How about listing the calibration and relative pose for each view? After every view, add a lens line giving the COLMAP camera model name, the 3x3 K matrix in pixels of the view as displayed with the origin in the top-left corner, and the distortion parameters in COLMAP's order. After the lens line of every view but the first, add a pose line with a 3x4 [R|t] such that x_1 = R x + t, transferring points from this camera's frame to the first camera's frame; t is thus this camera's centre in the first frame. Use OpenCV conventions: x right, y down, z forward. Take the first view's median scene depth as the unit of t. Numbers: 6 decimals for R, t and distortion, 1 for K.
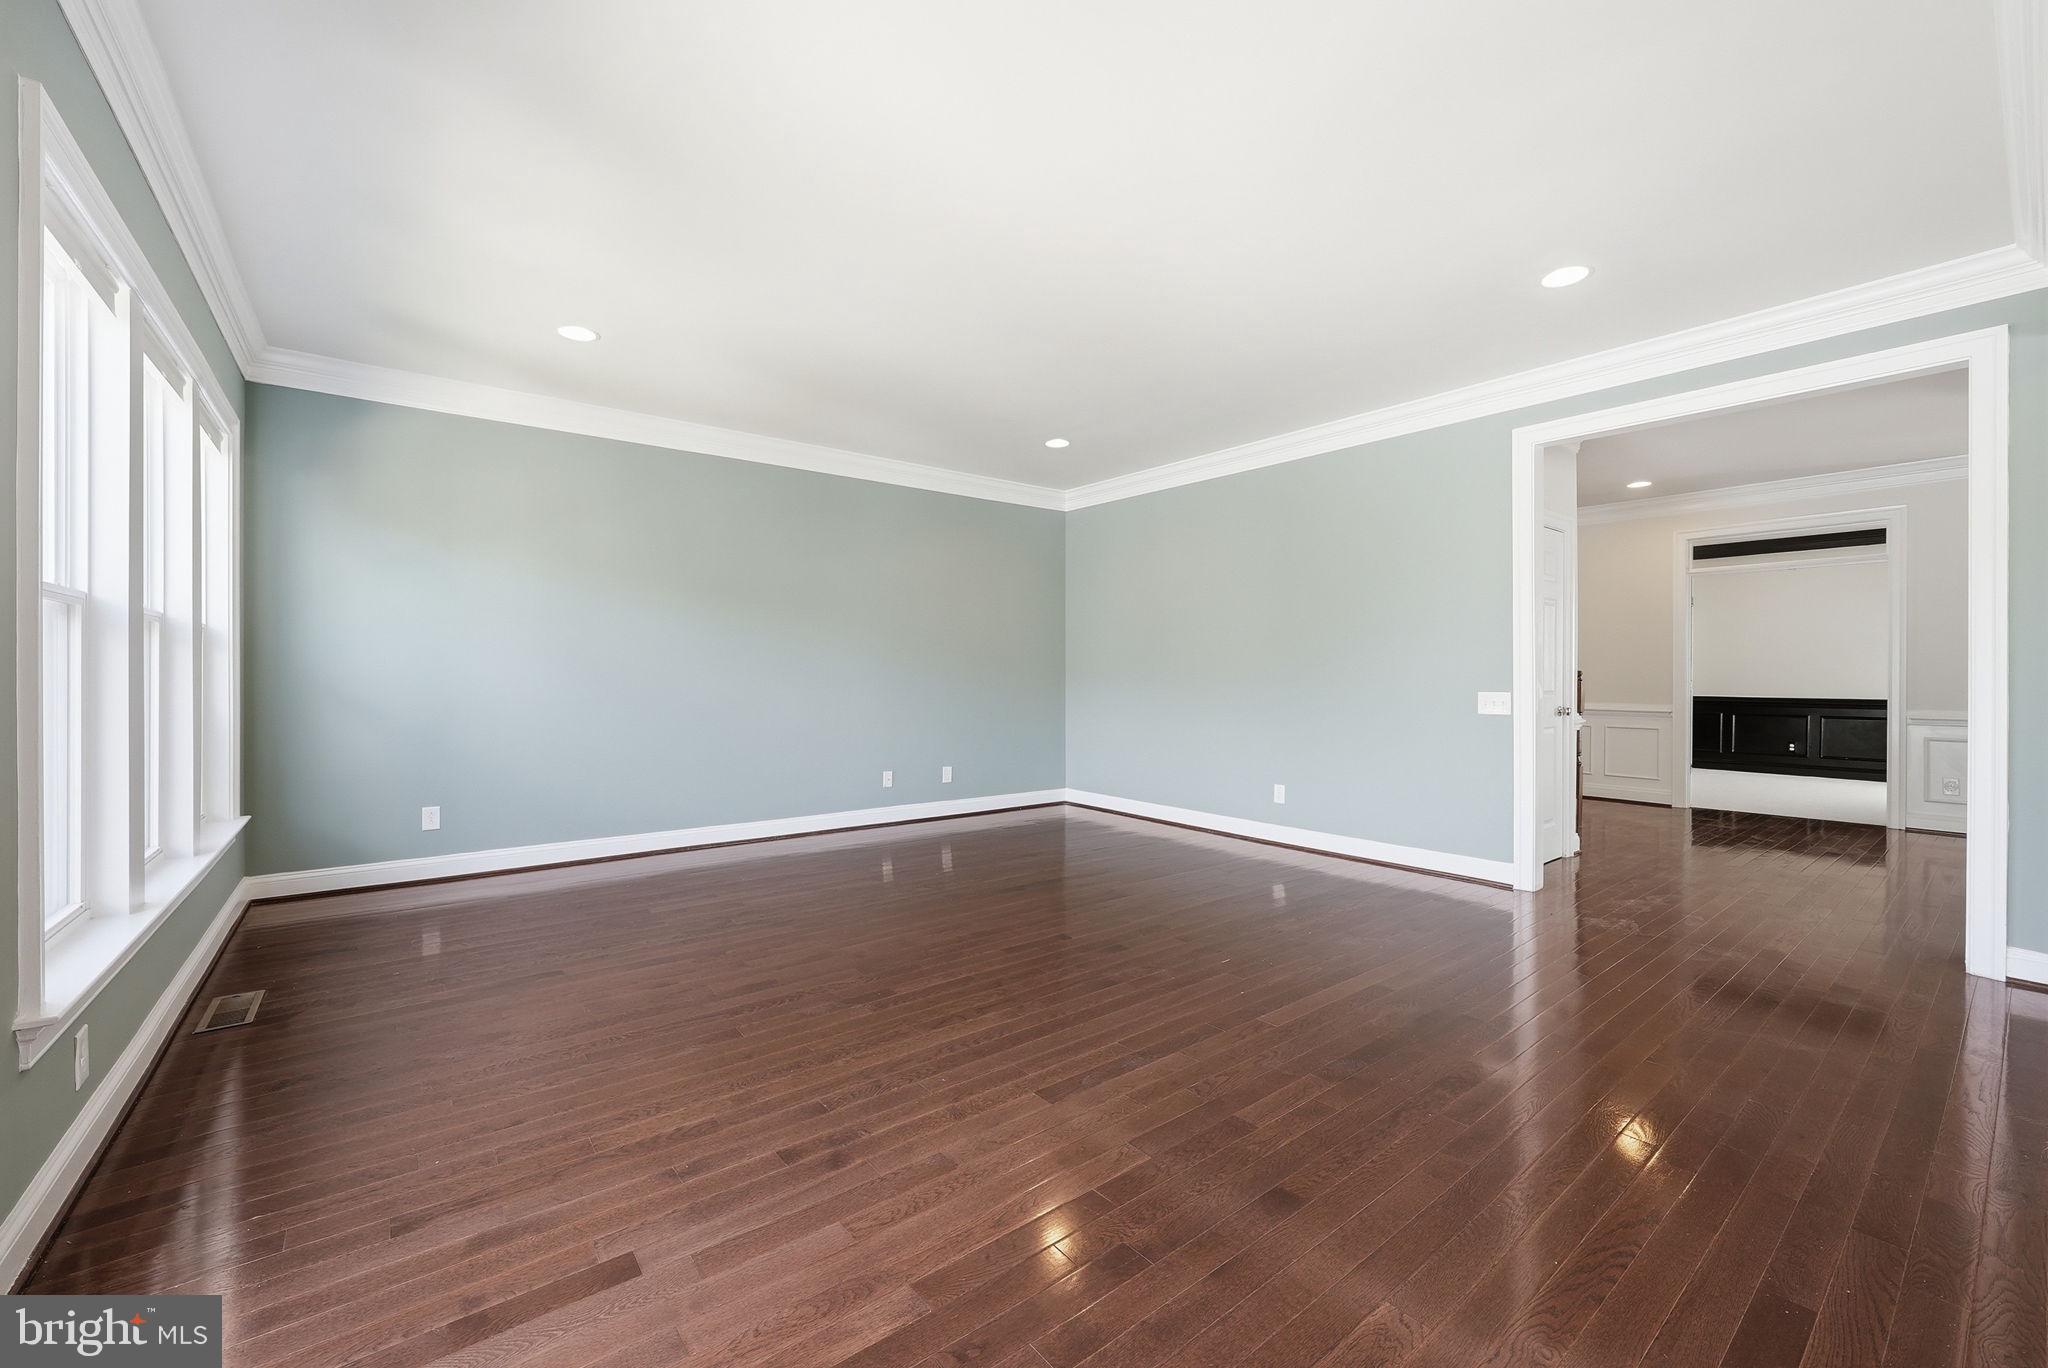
lens RADIAL K [[811.6, 0, 1023.7], [0, 811.6, 671.0], [0, 0, 1]] dist [-0.009910, -0.000336]
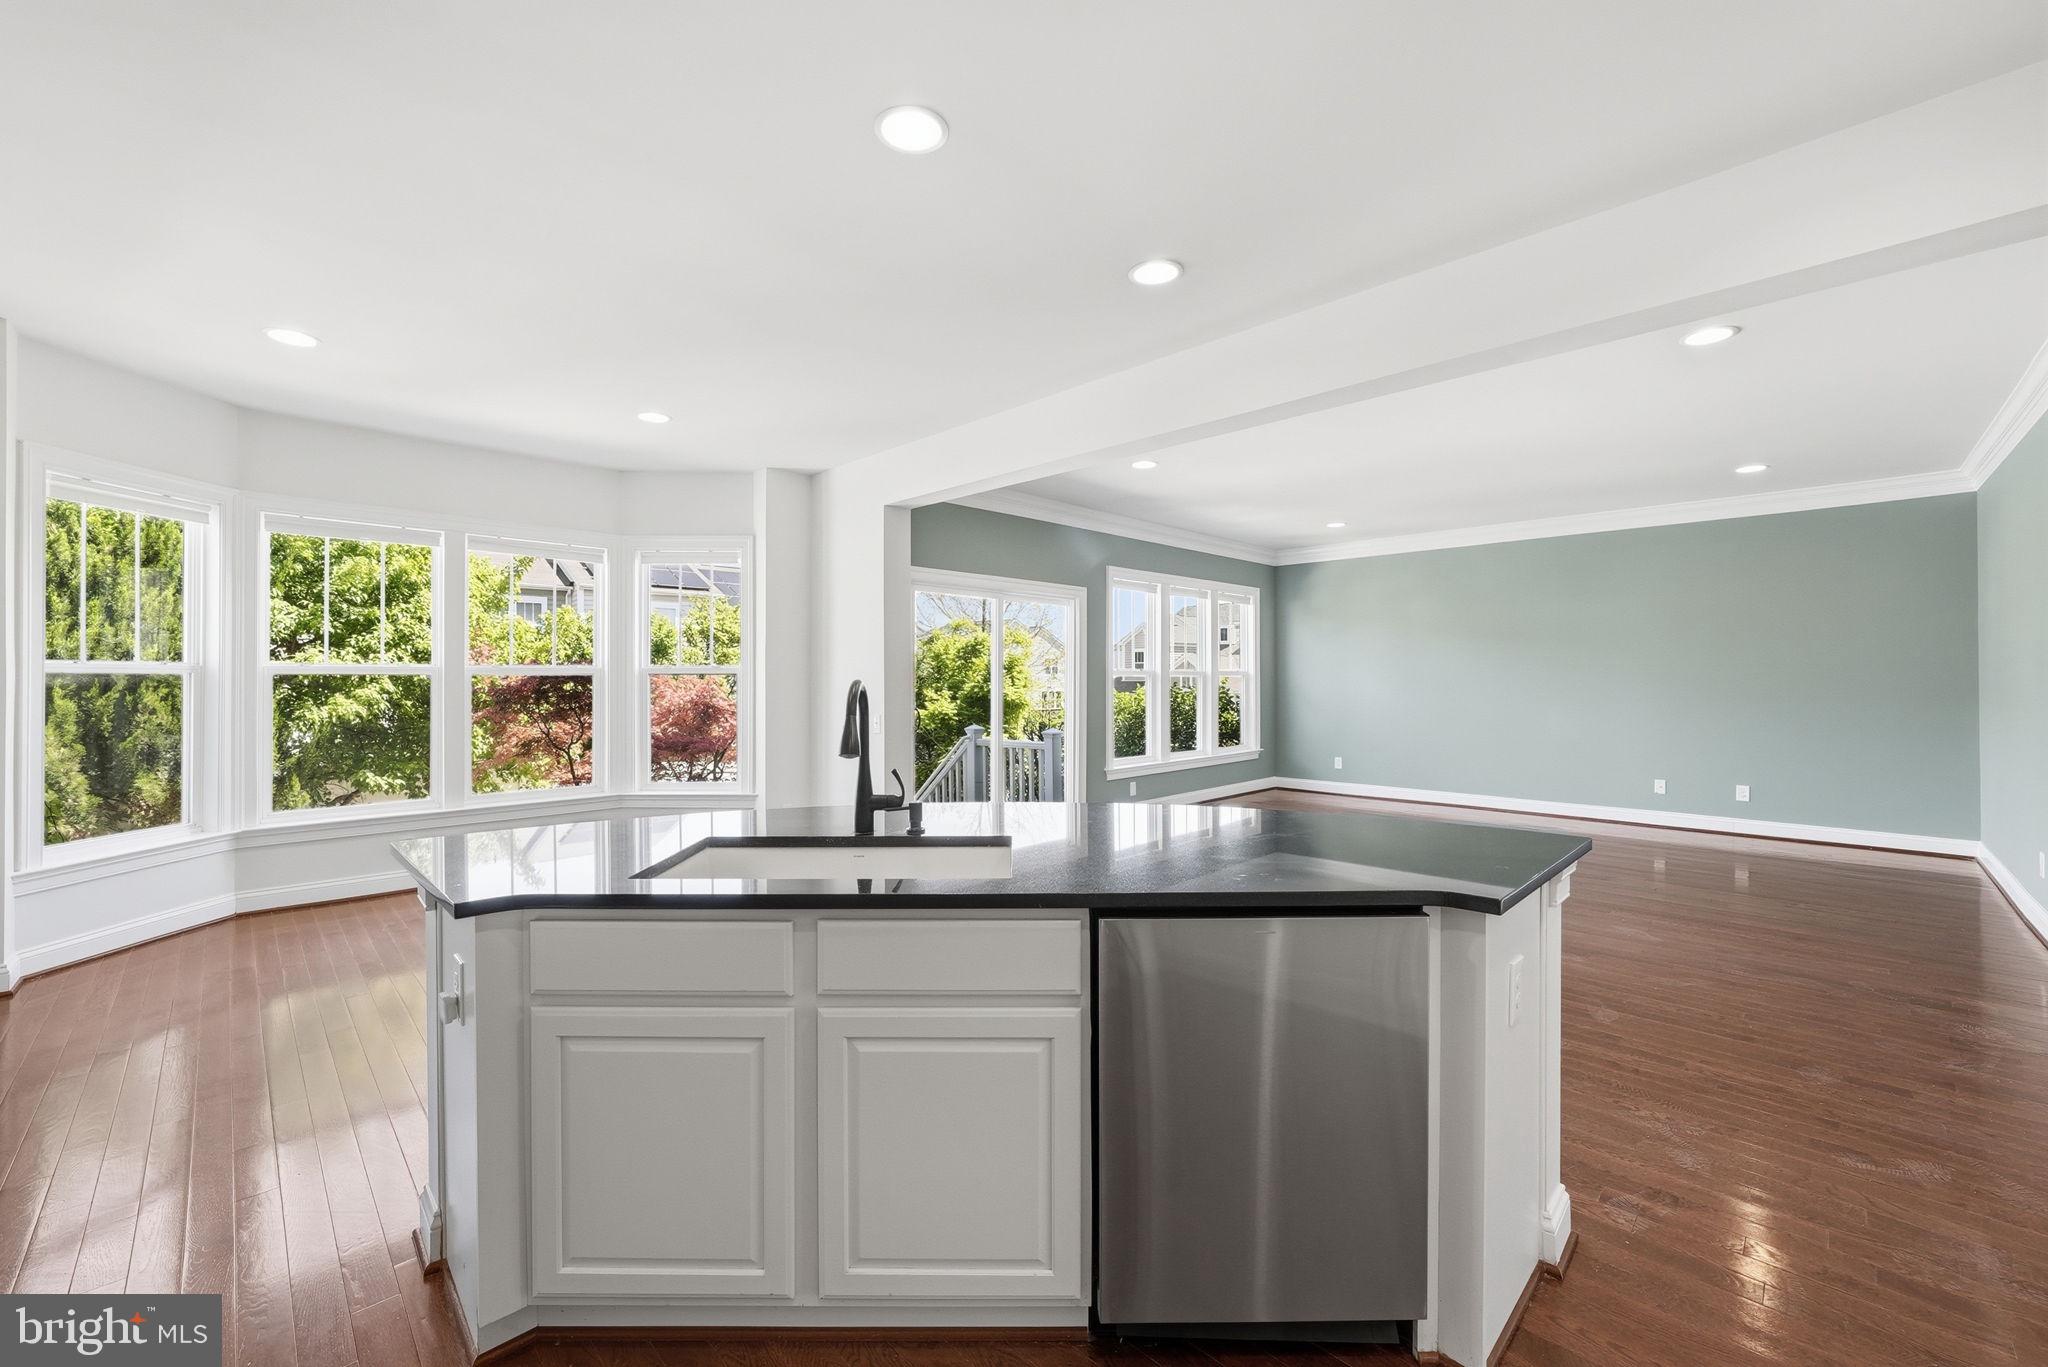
lens RADIAL K [[824.8, 0, 1010.6], [0, 824.8, 687.0], [0, 0, 1]] dist [0.000525, 0.000178]
pose [[0.106601, 0.011016, -0.994241, 1.027244], [0.008253, 0.999894, 0.011963, -0.030556], [0.994268, -0.009481, 0.106498, -0.024316]]
